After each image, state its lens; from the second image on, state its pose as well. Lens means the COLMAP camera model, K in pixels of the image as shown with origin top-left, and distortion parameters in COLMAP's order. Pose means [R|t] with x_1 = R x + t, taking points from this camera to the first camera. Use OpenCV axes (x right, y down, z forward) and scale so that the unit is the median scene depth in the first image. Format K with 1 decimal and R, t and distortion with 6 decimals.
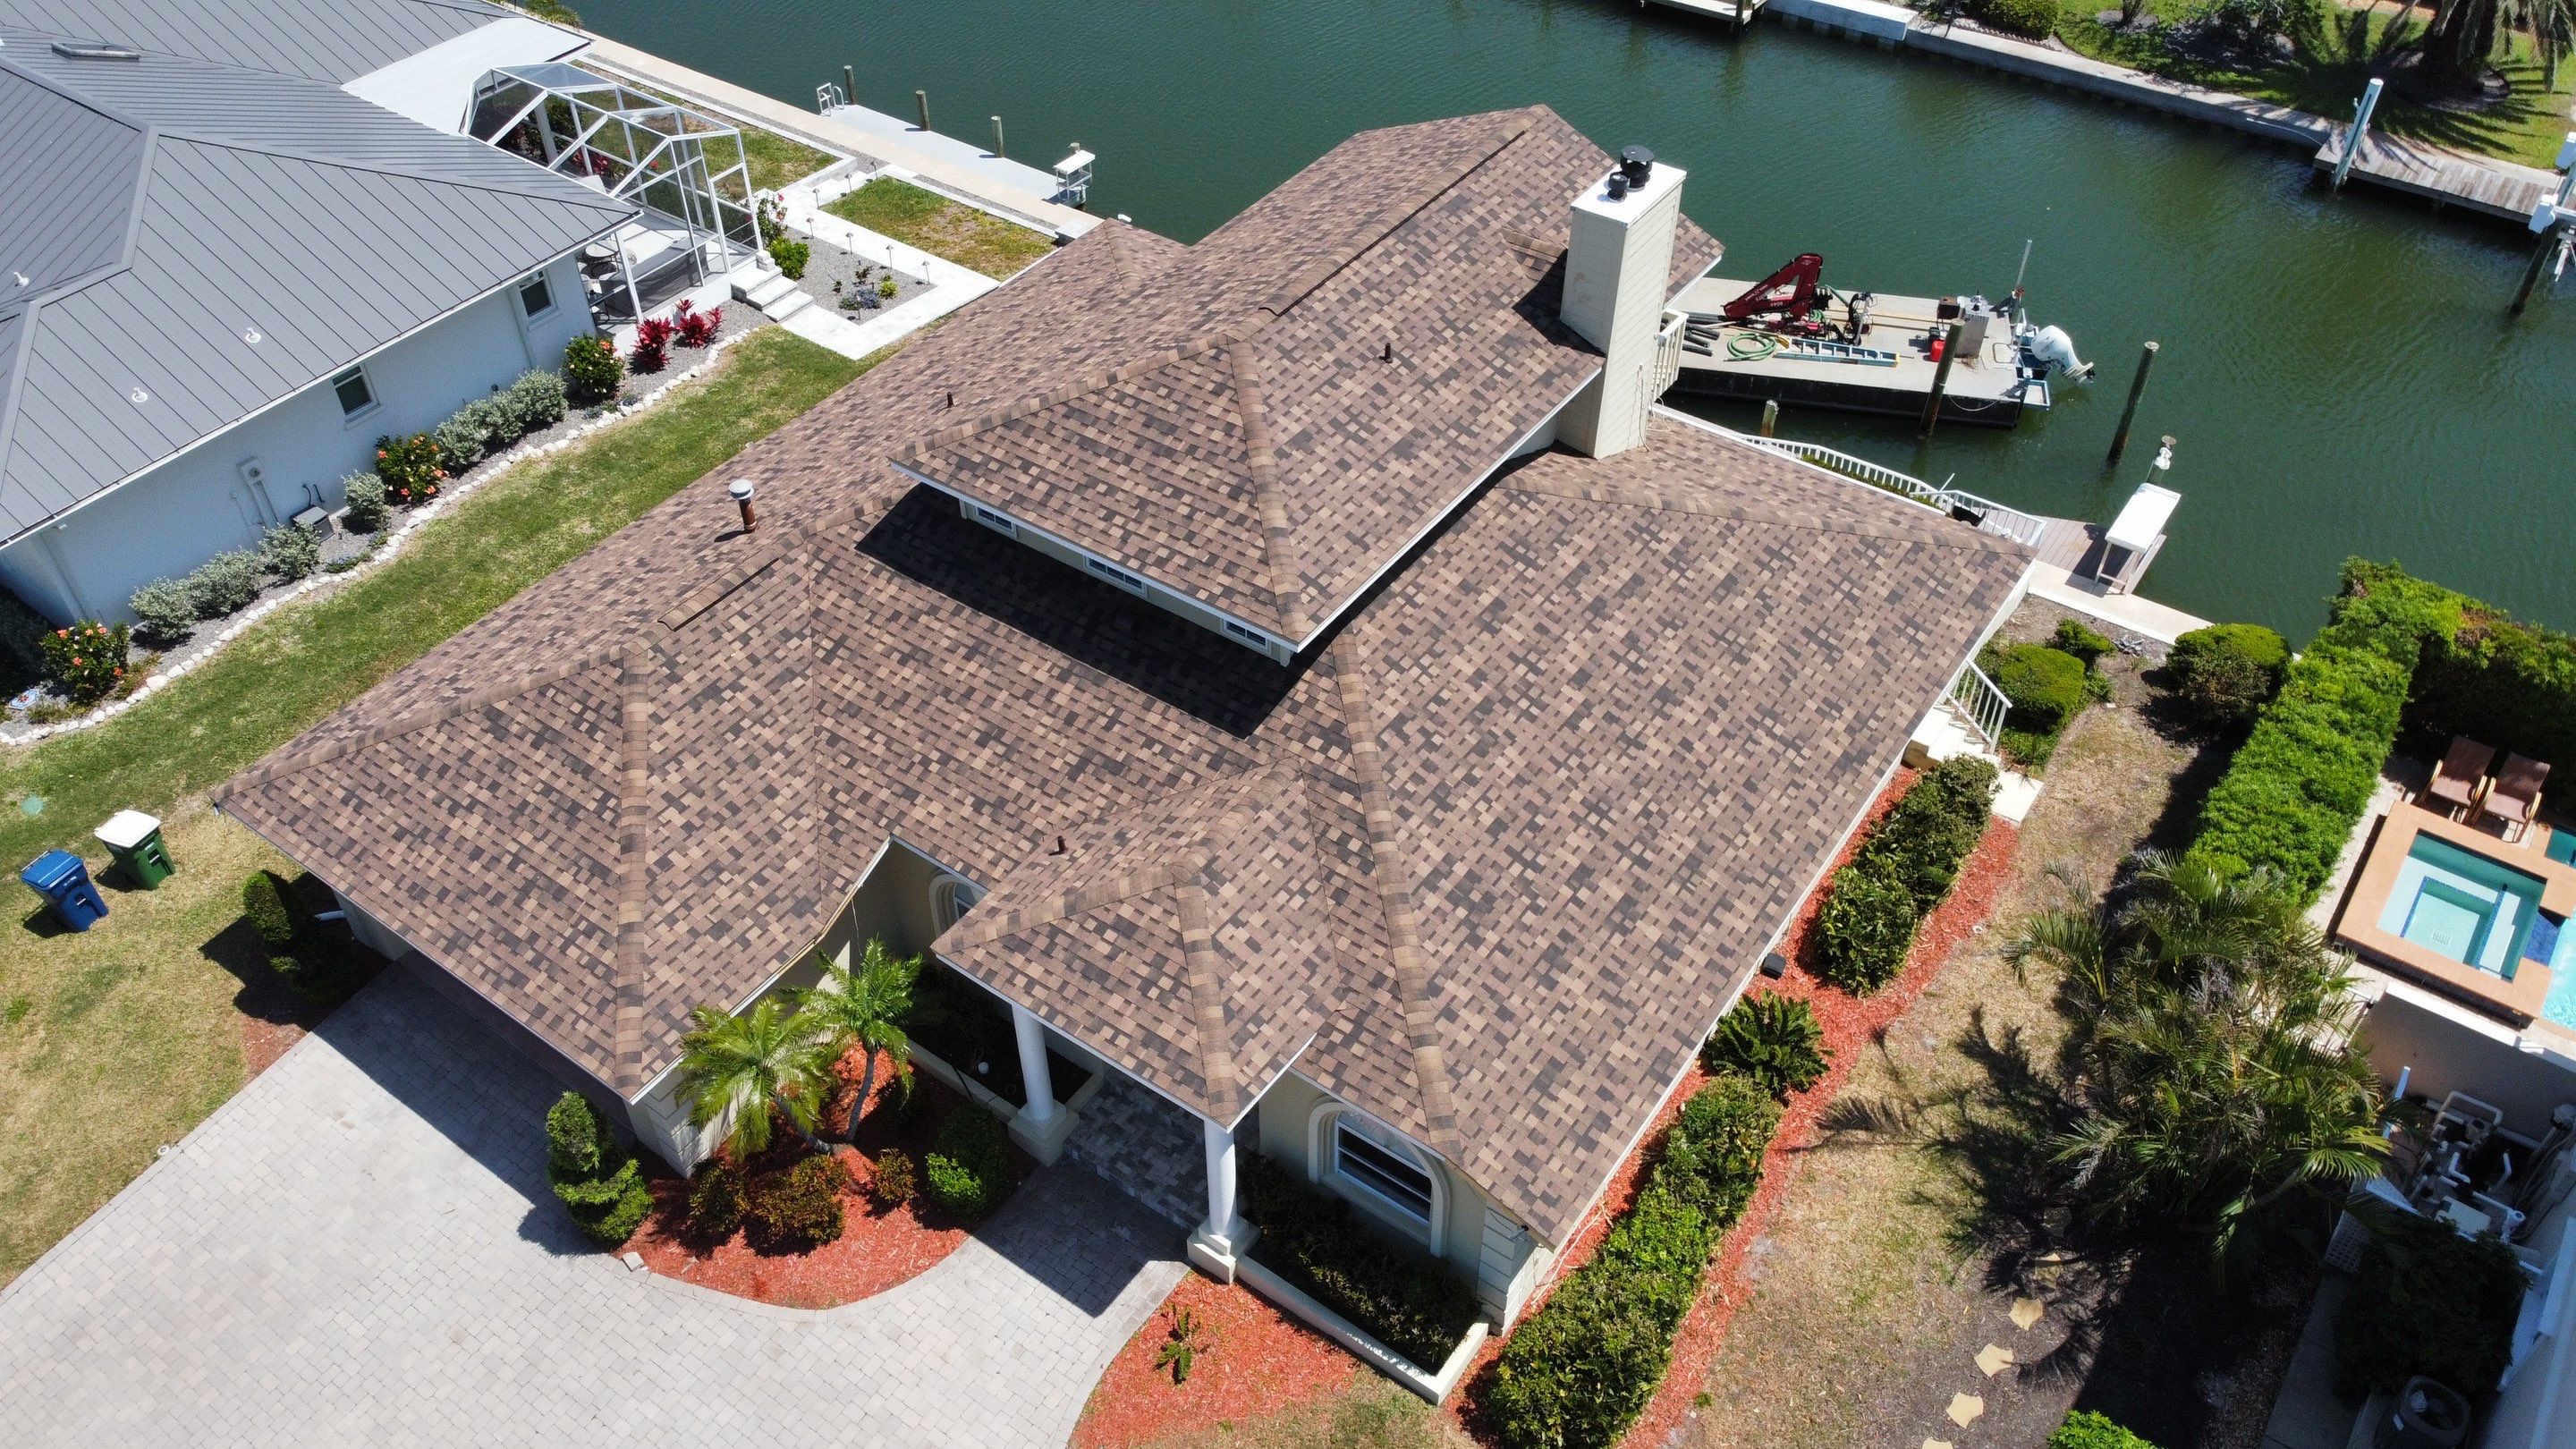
lens RADIAL K [[1959.8, 0, 1246.6], [0, 1959.8, 682.9], [0, 0, 1]] dist [0.006543, -0.023934]
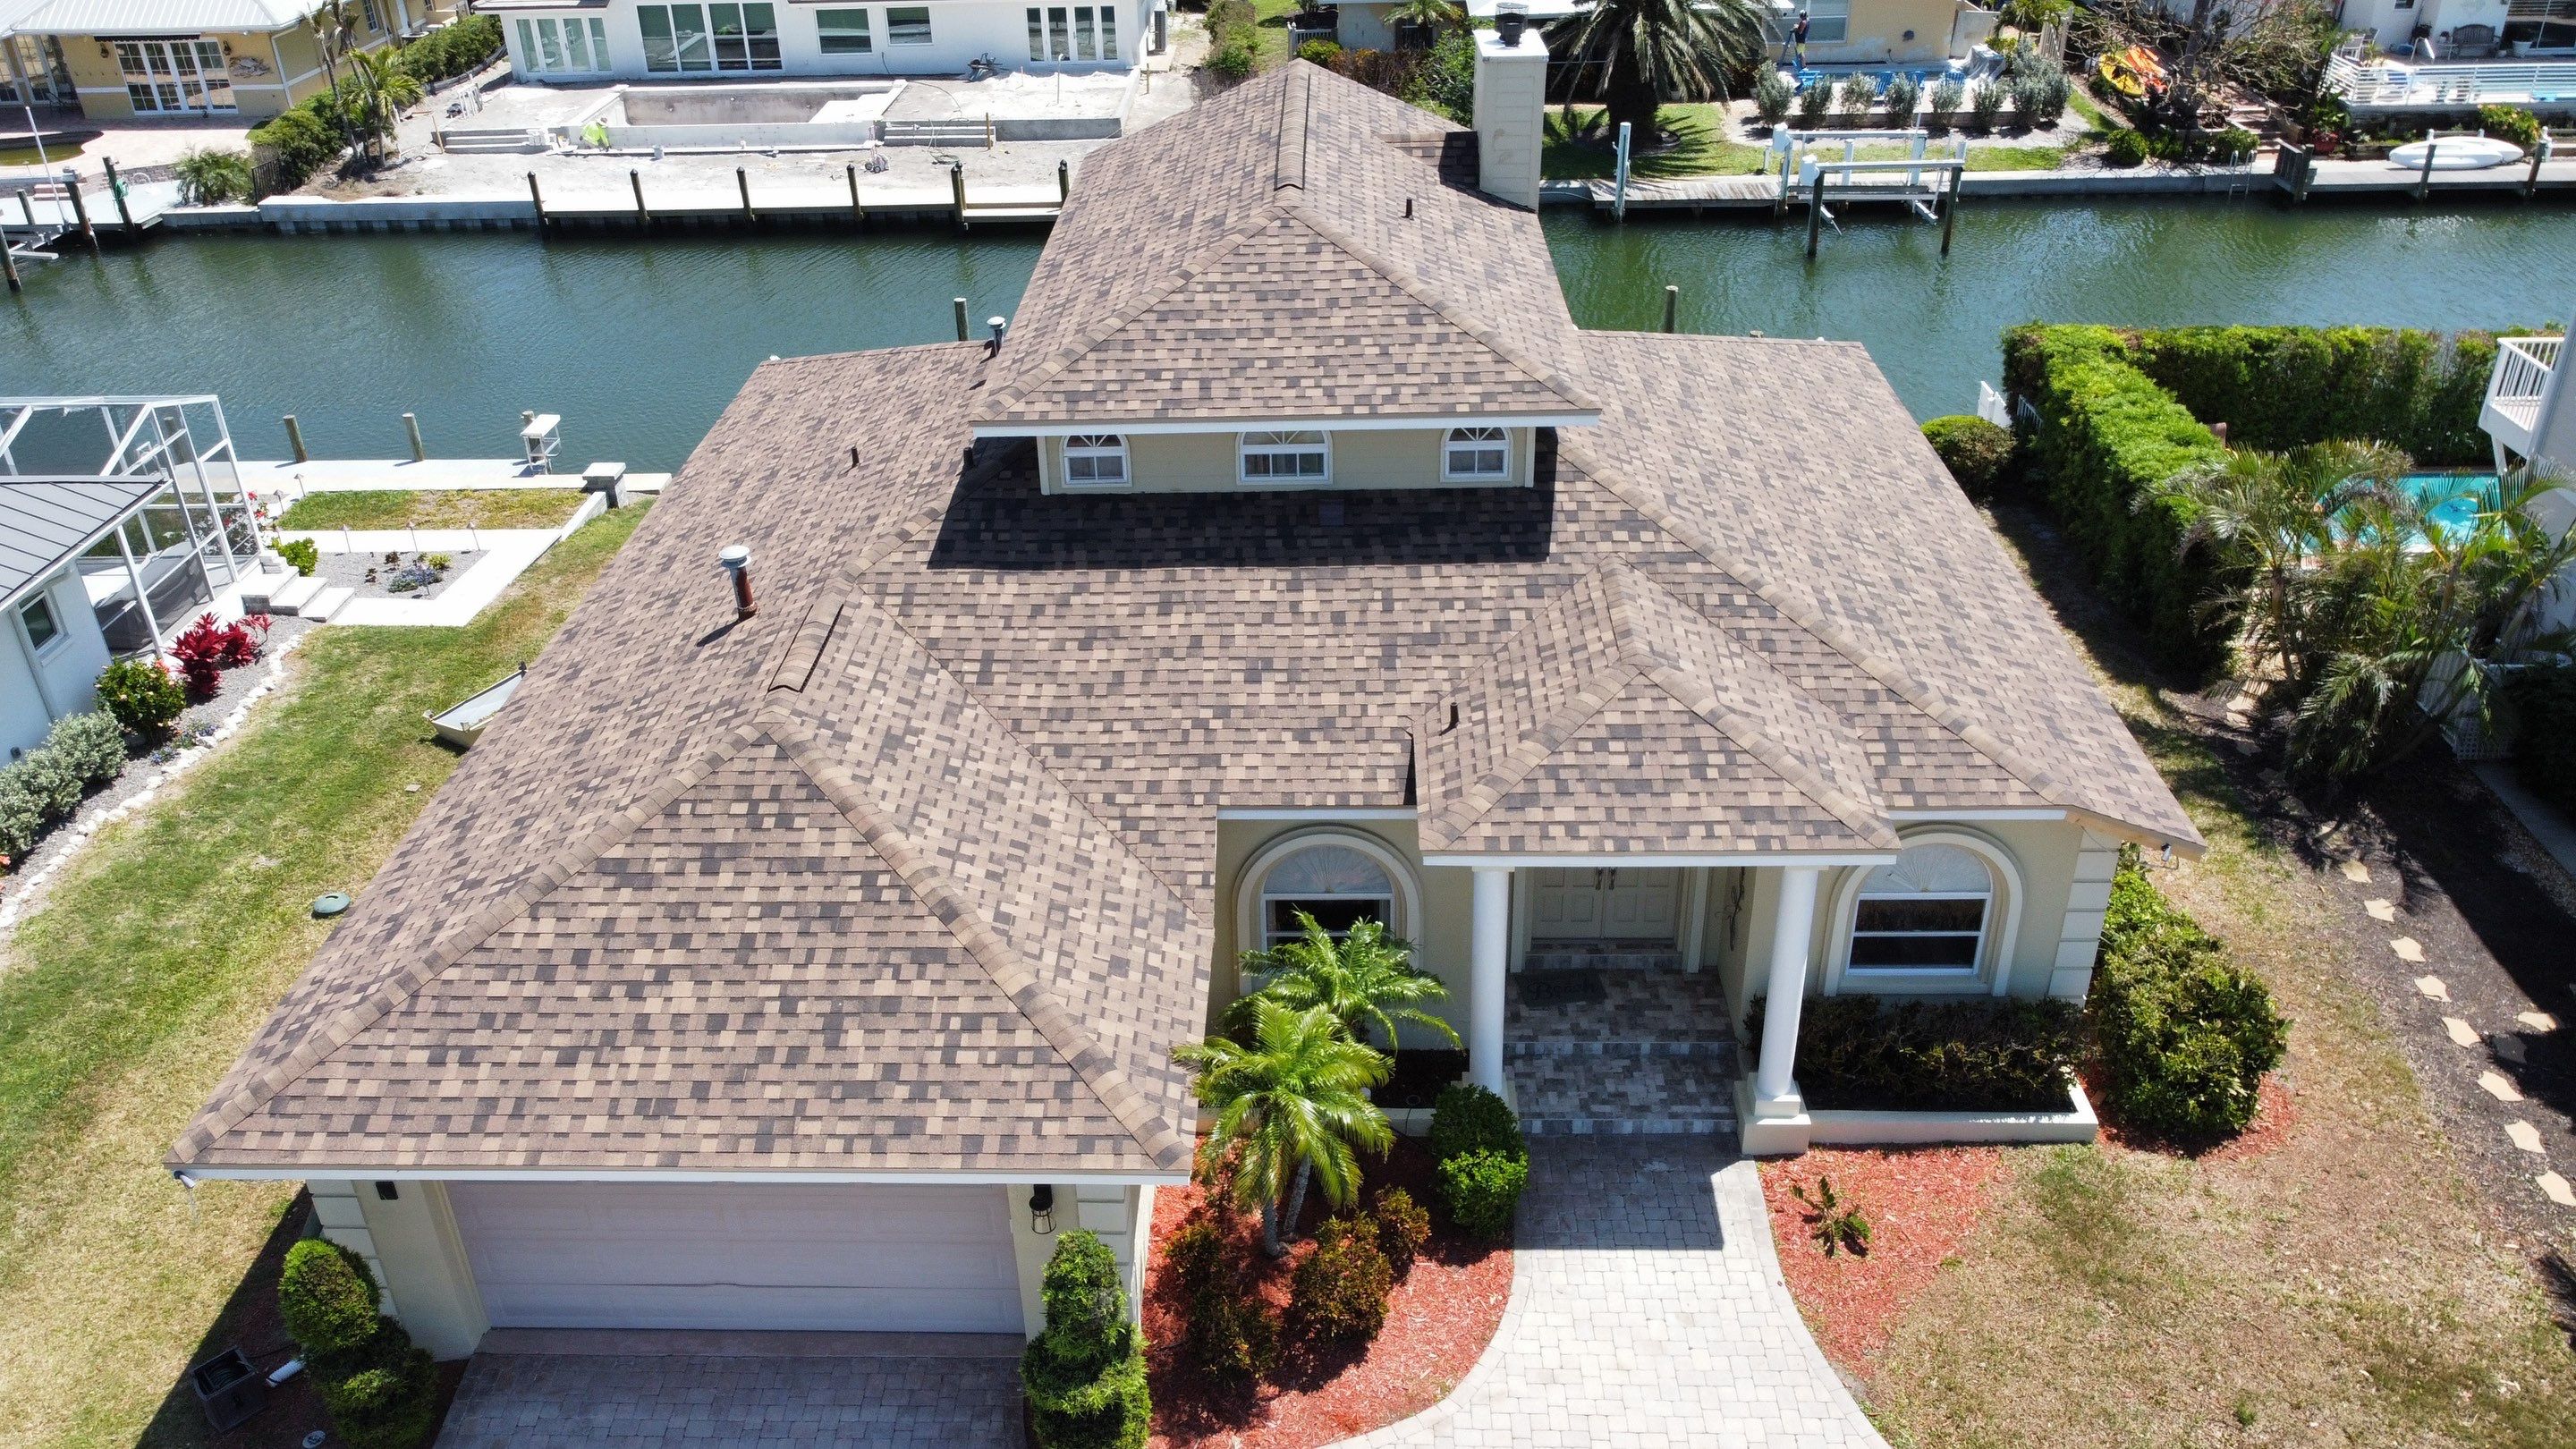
lens RADIAL K [[1959.8, 0, 1248.2], [0, 1959.8, 684.4], [0, 0, 1]] dist [0.006543, -0.023934]
pose [[0.829520, -0.278299, 0.484197, -0.523458], [0.384555, 0.913346, -0.133855, 0.138236], [-0.404987, 0.297235, 0.864660, 0.301968]]
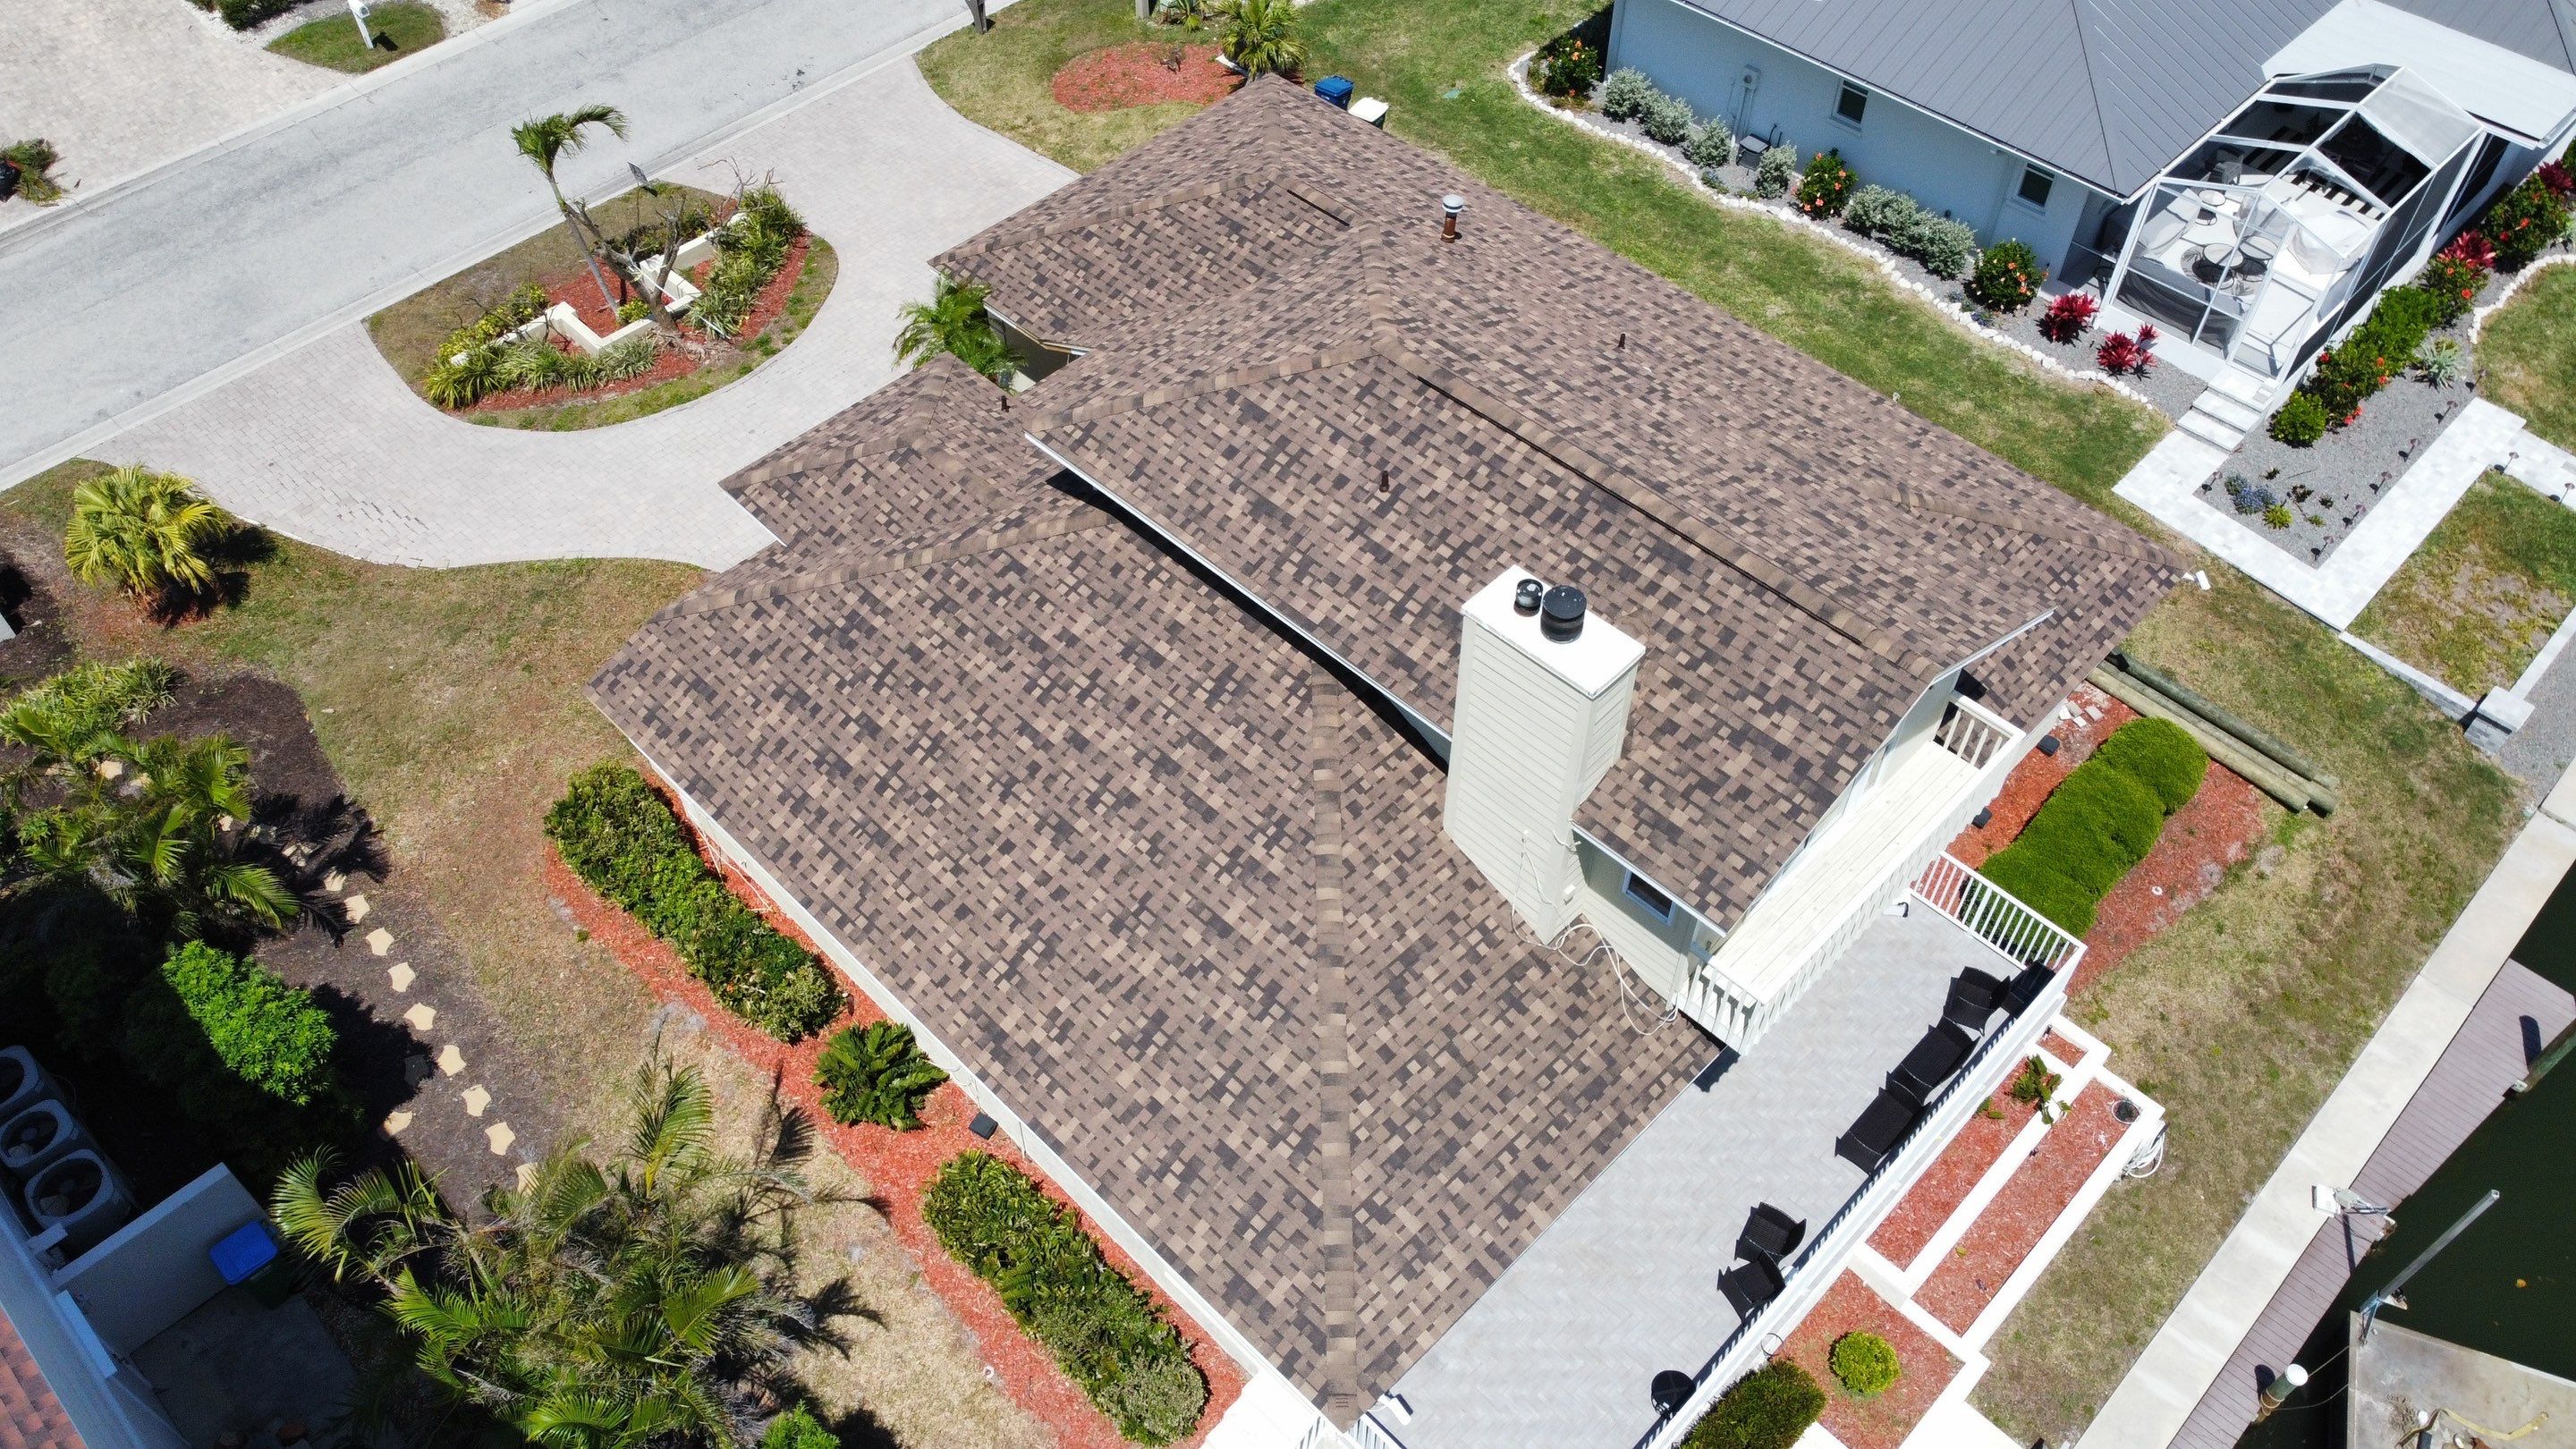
lens RADIAL K [[1959.8, 0, 1252.4], [0, 1959.8, 691.7], [0, 0, 1]] dist [0.006543, -0.023934]
pose [[-0.157011, 0.750603, -0.641827, 0.765110], [-0.650287, 0.410544, 0.639203, -0.693039], [0.743286, 0.517734, 0.423648, 0.640879]]
